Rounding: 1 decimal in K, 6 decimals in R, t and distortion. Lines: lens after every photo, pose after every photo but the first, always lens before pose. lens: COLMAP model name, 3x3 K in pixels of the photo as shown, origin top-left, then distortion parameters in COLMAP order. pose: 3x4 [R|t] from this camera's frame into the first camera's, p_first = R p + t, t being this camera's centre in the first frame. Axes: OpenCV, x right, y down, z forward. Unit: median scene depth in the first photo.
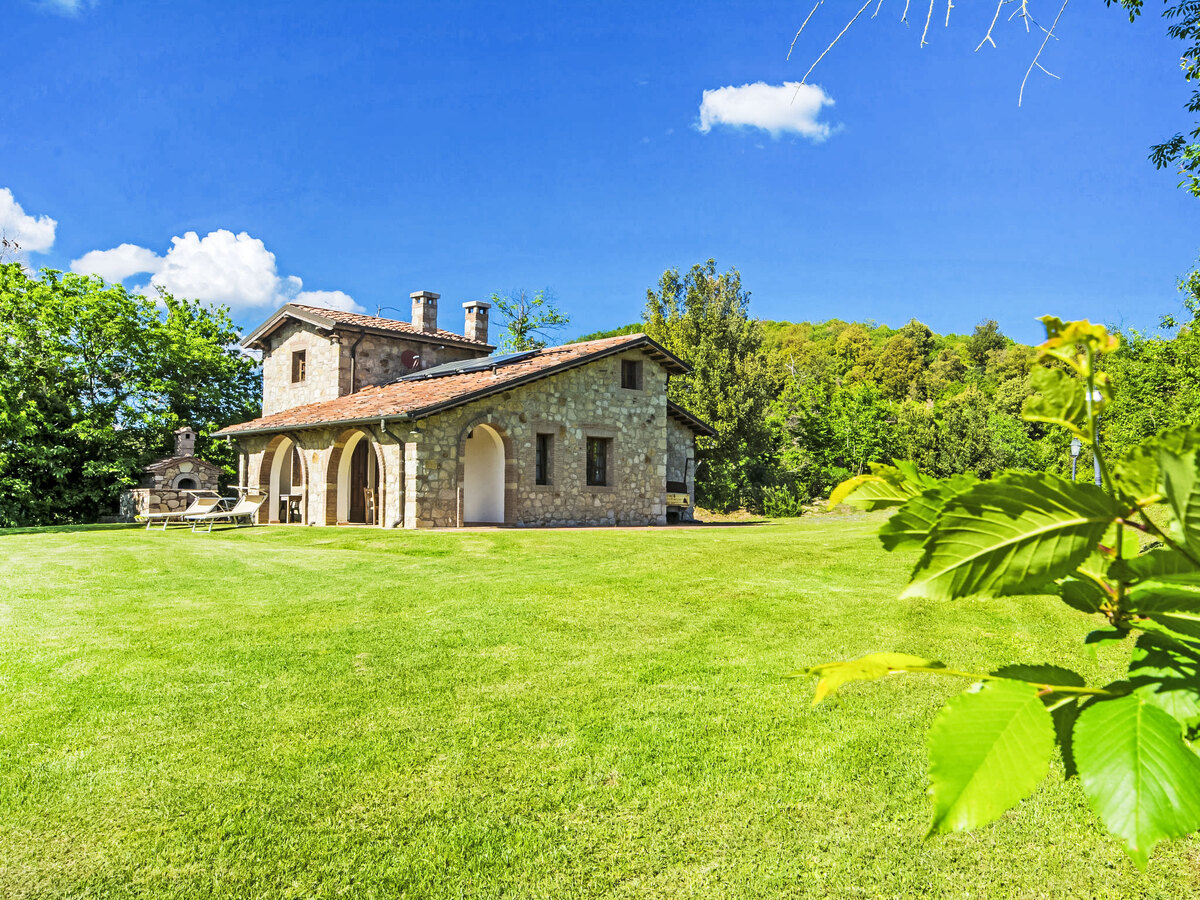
lens RADIAL K [[1026.9, 0, 599.9], [0, 1026.9, 457.0], [0, 0, 1]] dist [-0.033310, 0.012180]
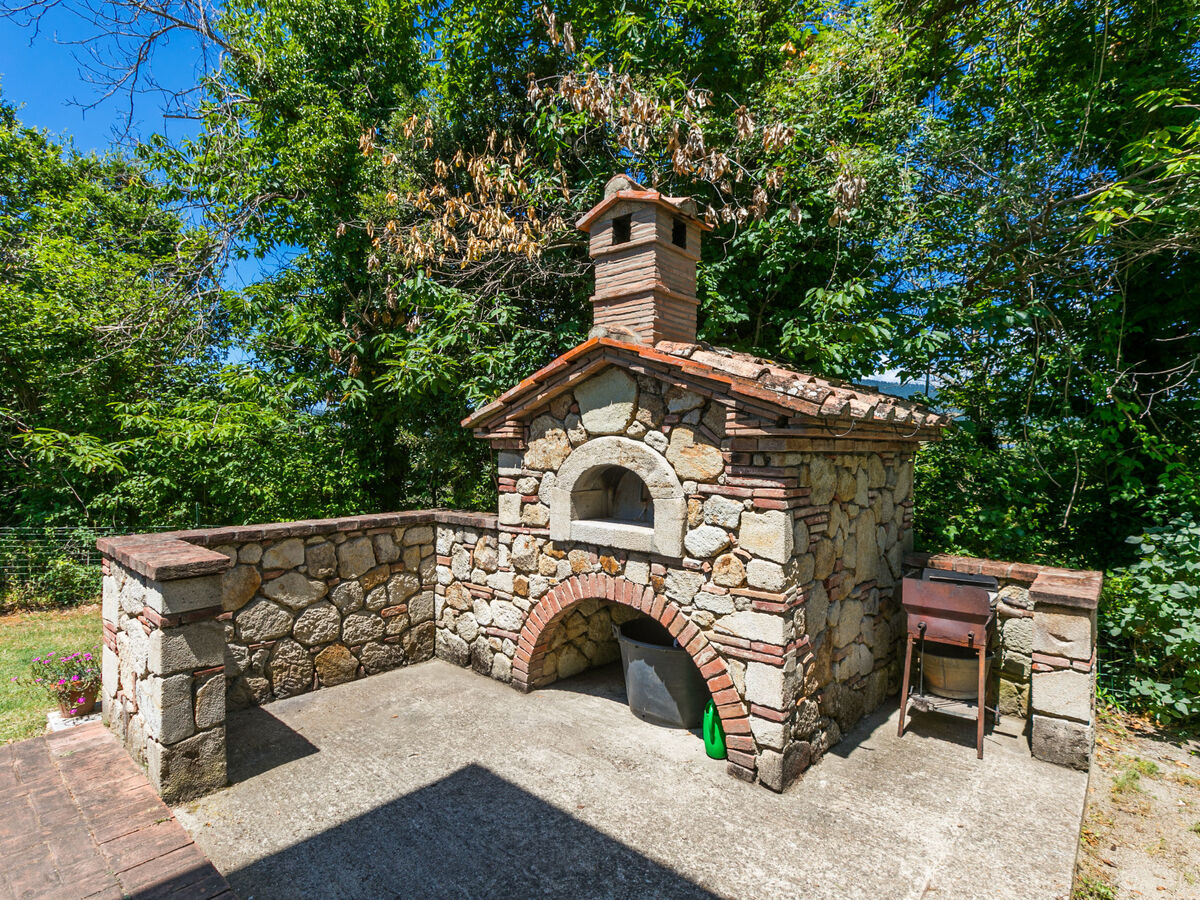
lens RADIAL K [[610.4, 0, 624.8], [0, 610.4, 447.4], [0, 0, 1]] dist [0.012749, -0.001847]
pose [[0.052316, 0.003622, -0.998624, -0.364415], [0.059312, 0.998217, 0.006728, 0.021065], [0.996868, -0.059582, 0.052008, 1.217767]]
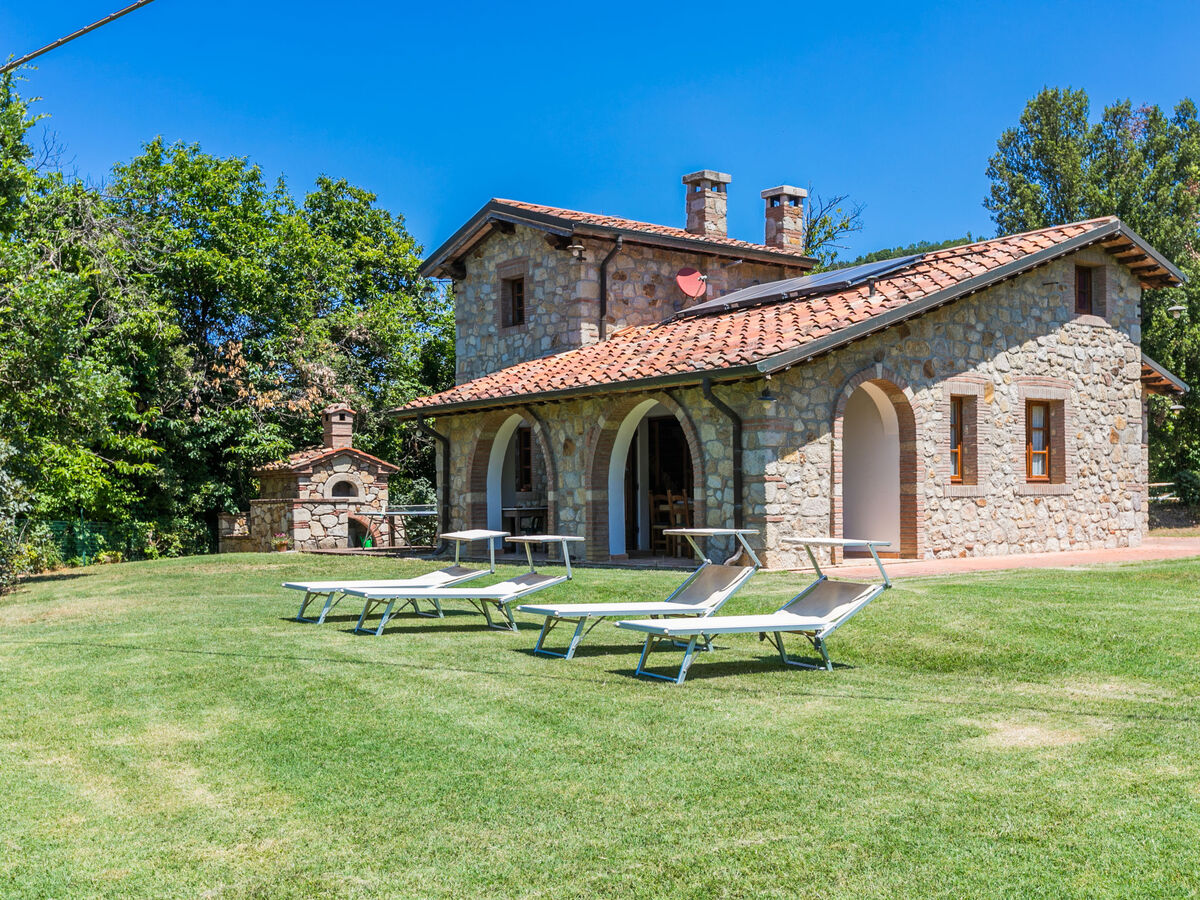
lens RADIAL K [[1293.6, 0, 649.3], [0, 1293.6, 537.5], [0, 0, 1]] dist [0.000689, 0.000000]
pose [[0.991691, -0.014105, -0.127865, -0.122514], [0.024342, 0.996589, 0.078853, -0.004530], [0.126316, -0.081310, 0.988652, 0.231849]]
